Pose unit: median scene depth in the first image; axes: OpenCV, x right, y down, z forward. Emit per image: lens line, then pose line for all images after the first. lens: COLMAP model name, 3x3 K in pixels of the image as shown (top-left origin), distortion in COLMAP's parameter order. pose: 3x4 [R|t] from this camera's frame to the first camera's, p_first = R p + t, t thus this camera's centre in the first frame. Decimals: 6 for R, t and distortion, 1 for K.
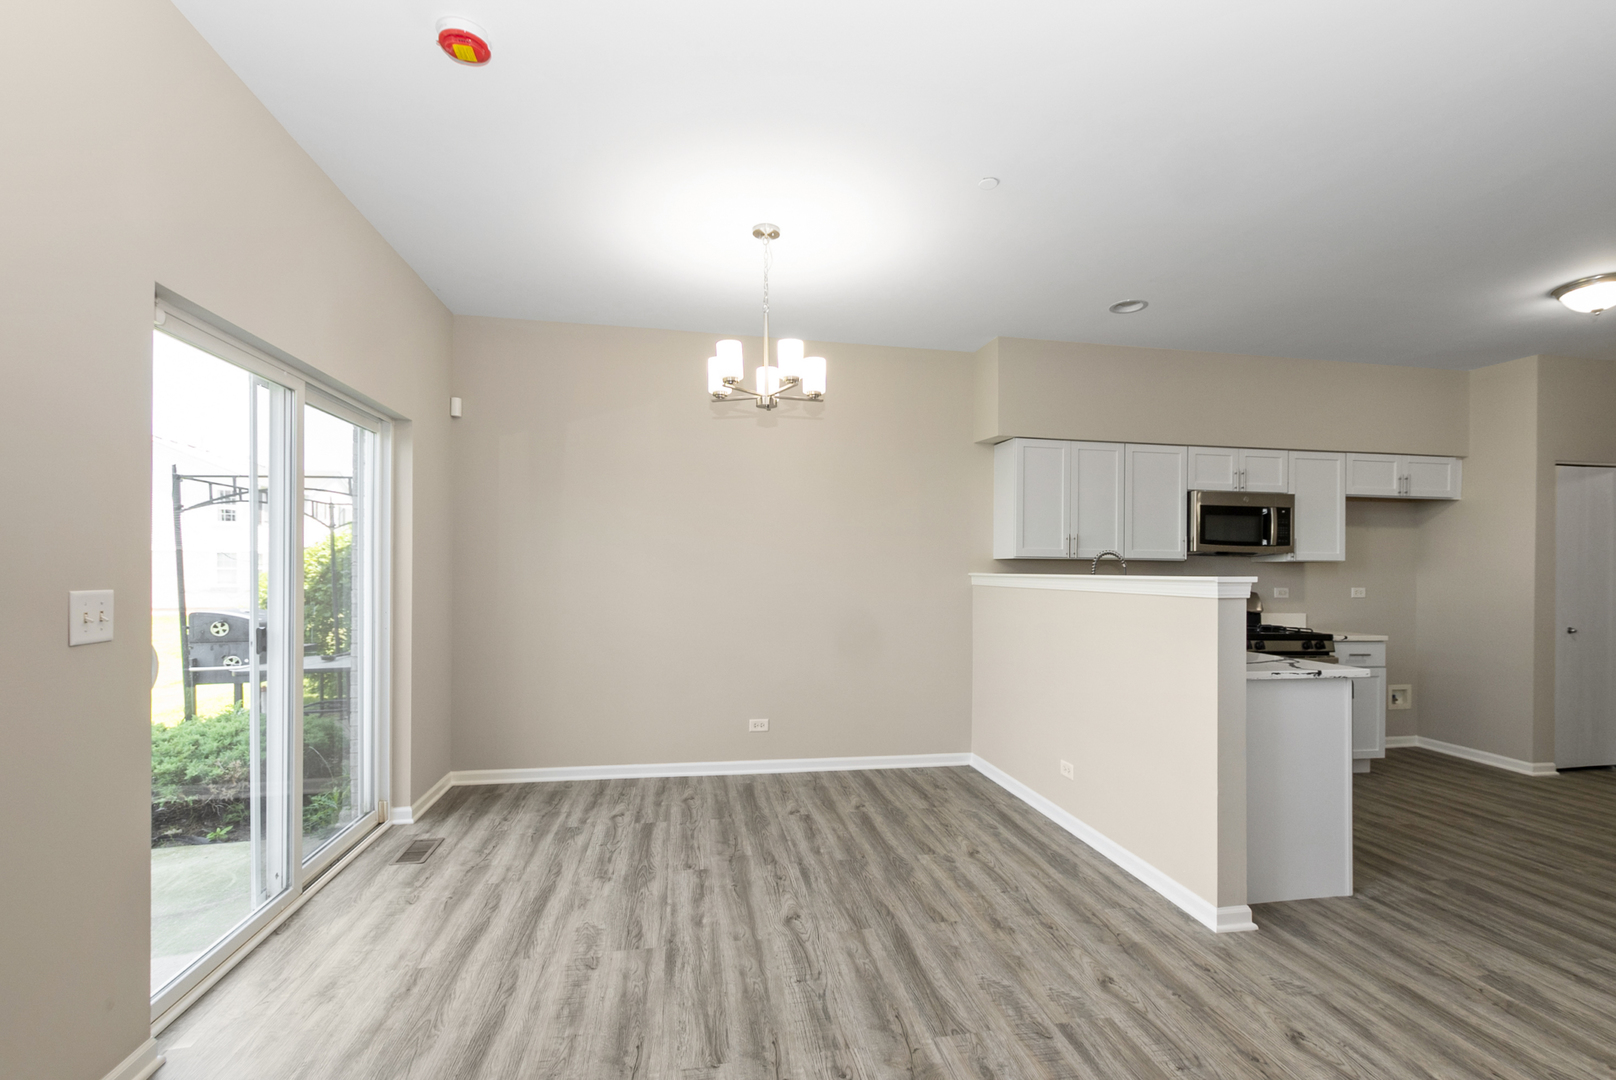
lens RADIAL K [[718.7, 0, 818.8], [0, 718.7, 570.5], [0, 0, 1]] dist [0.008744, -0.003532]
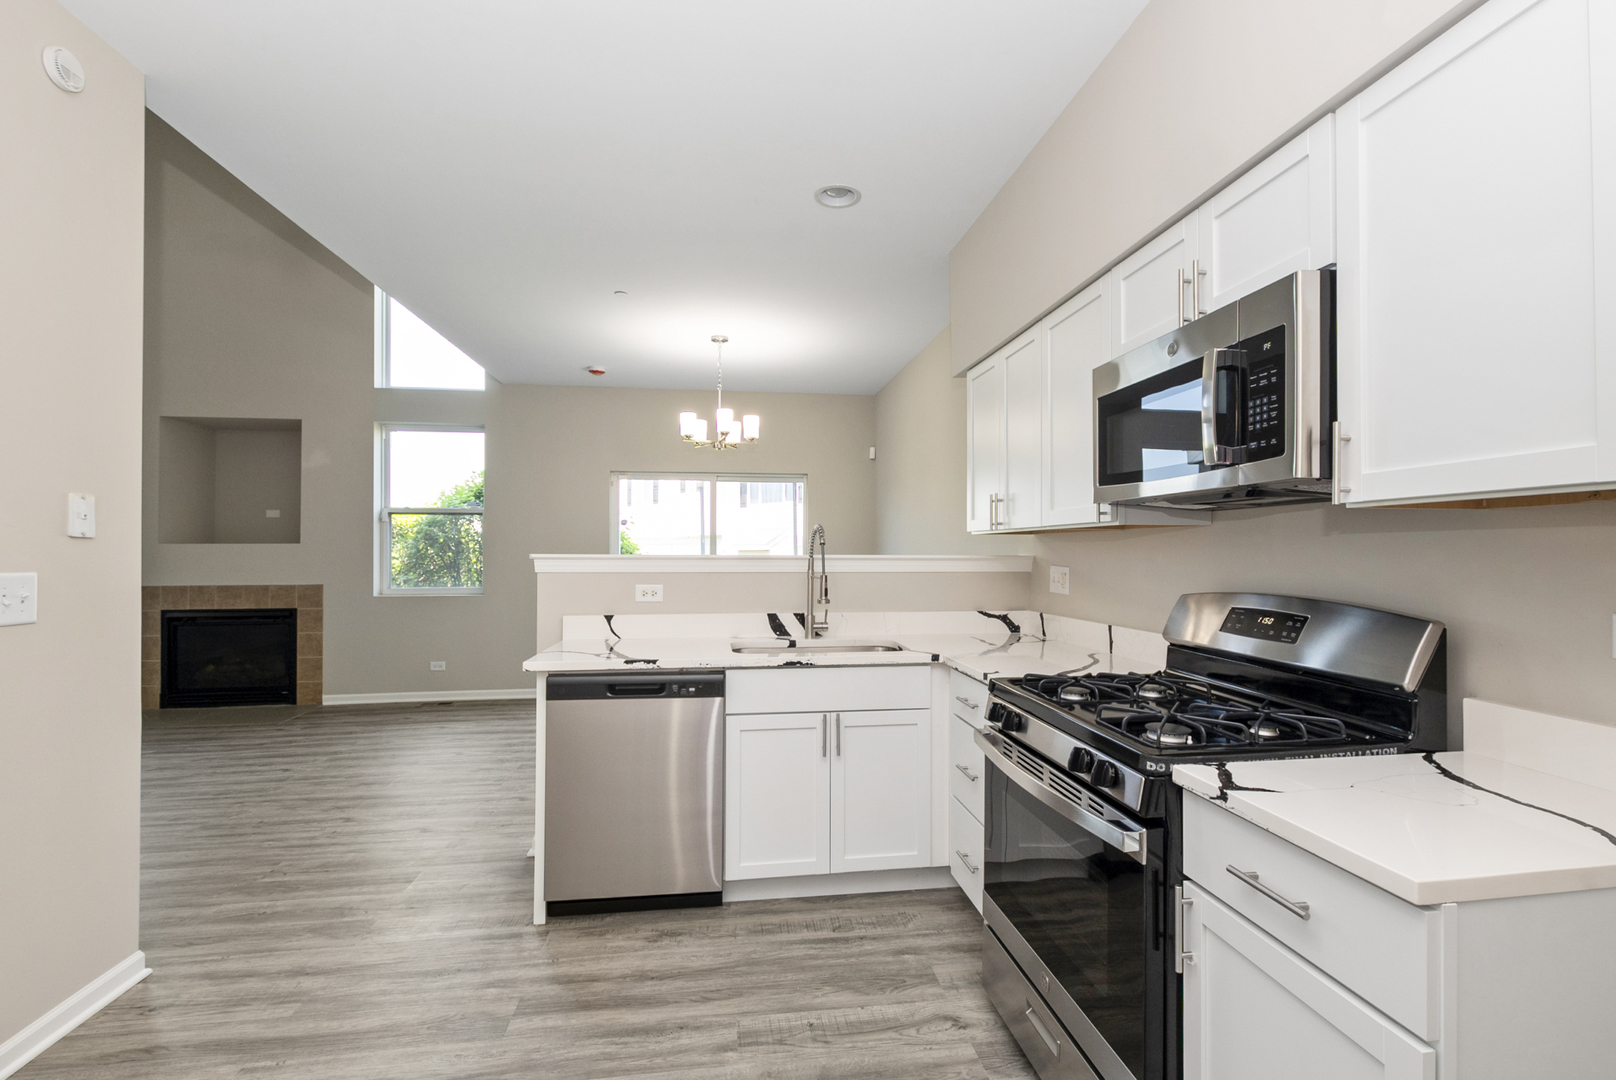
lens RADIAL K [[718.7, 0, 815.6], [0, 718.7, 537.3], [0, 0, 1]] dist [0.008744, -0.003532]
pose [[-0.049173, -0.030380, -0.998328, 1.352134], [-0.002388, 0.999538, -0.030299, 0.012933], [0.998787, 0.000894, -0.049223, 1.169326]]
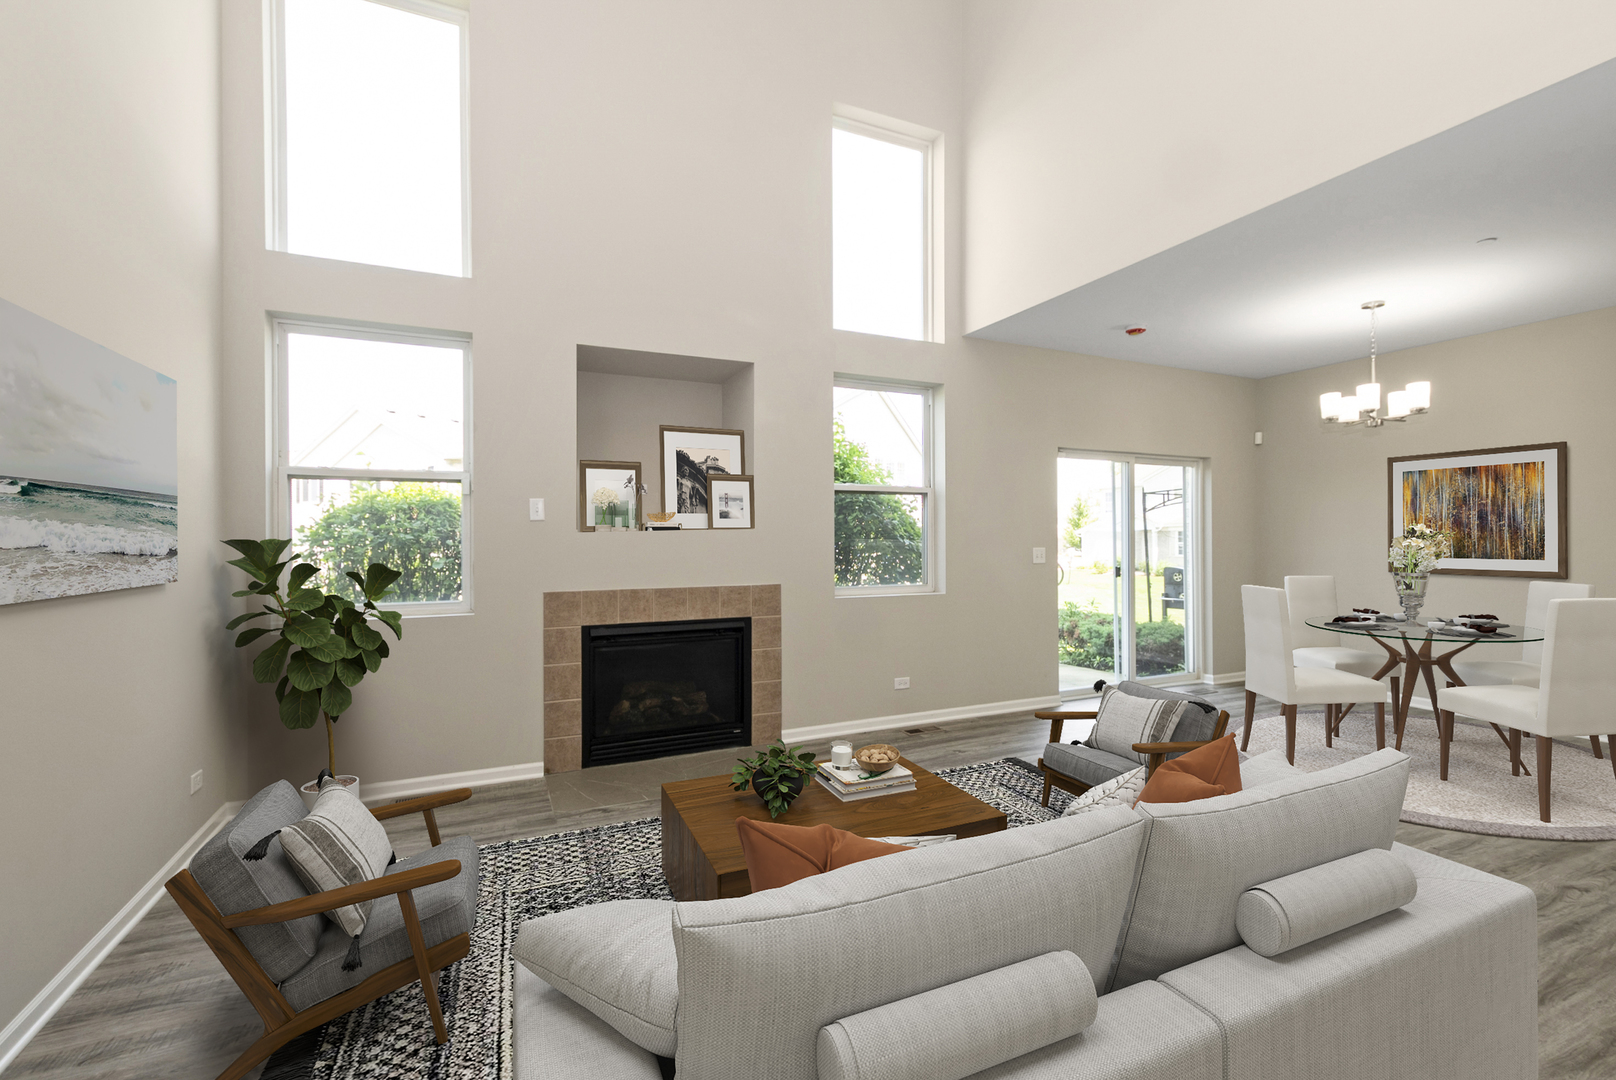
lens RADIAL K [[718.7, 0, 819.7], [0, 718.7, 537.1], [0, 0, 1]] dist [0.008744, -0.003532]
pose [[0.256938, -0.013232, -0.966337, 0.943164], [0.002687, 0.999912, -0.012978, 0.008558], [0.966424, 0.000738, 0.256951, -0.404864]]
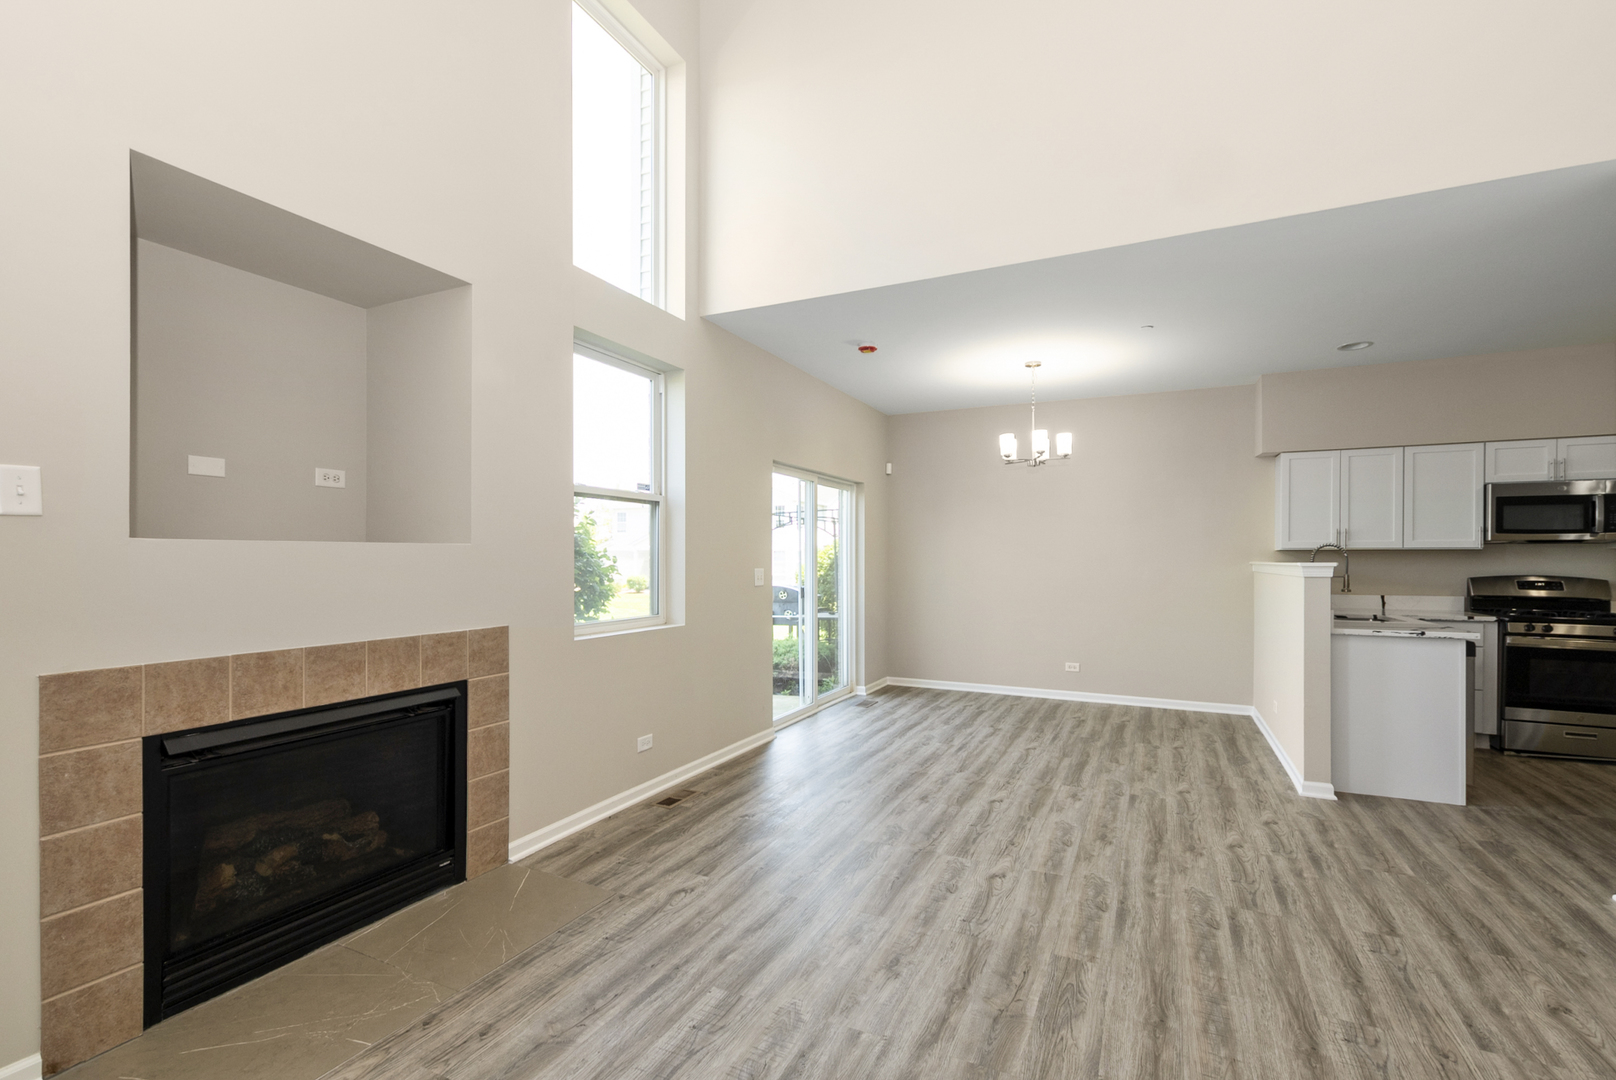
lens RADIAL K [[718.7, 0, 826.8], [0, 718.7, 561.3], [0, 0, 1]] dist [0.008744, -0.003532]
pose [[0.814974, -0.006277, -0.579464, 0.474722], [0.005601, 0.999980, -0.002954, 0.003235], [0.579471, -0.000838, 0.814992, -0.631279]]
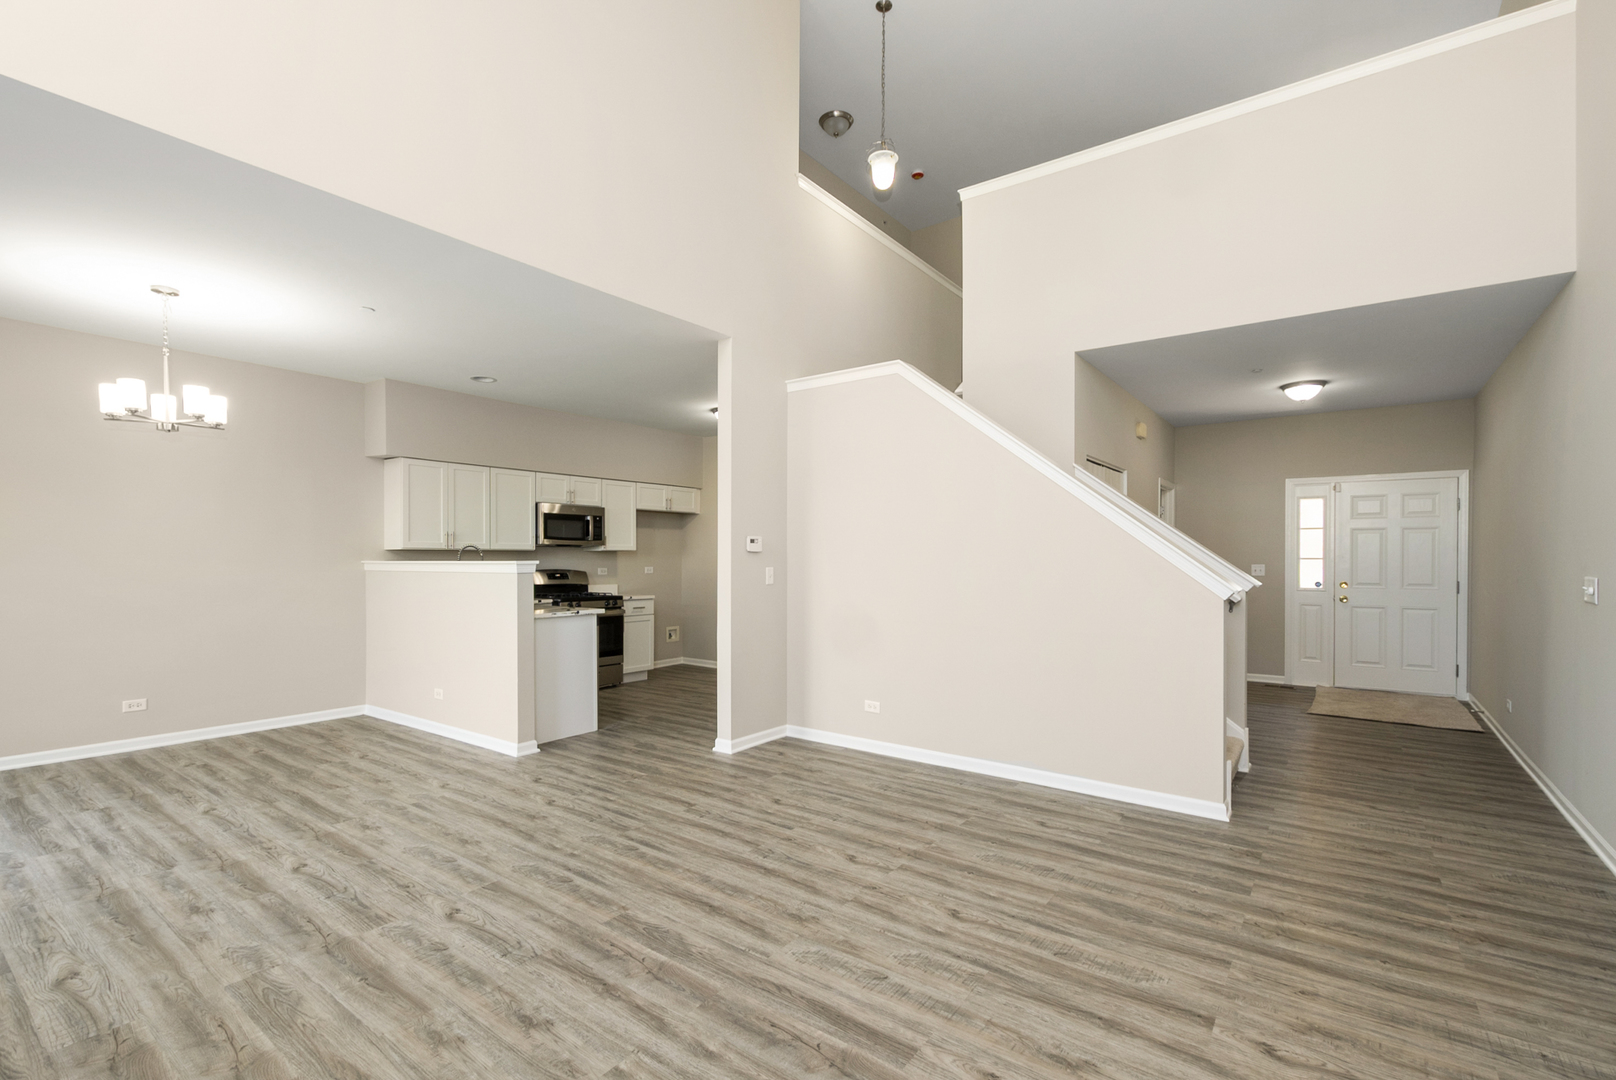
lens RADIAL K [[718.7, 0, 815.8], [0, 718.7, 556.3], [0, 0, 1]] dist [0.008744, -0.003532]
pose [[0.728832, -0.008619, 0.684638, -0.104435], [0.008791, 0.999956, 0.003231, -0.002132], [-0.684636, 0.003664, 0.728876, -0.640006]]
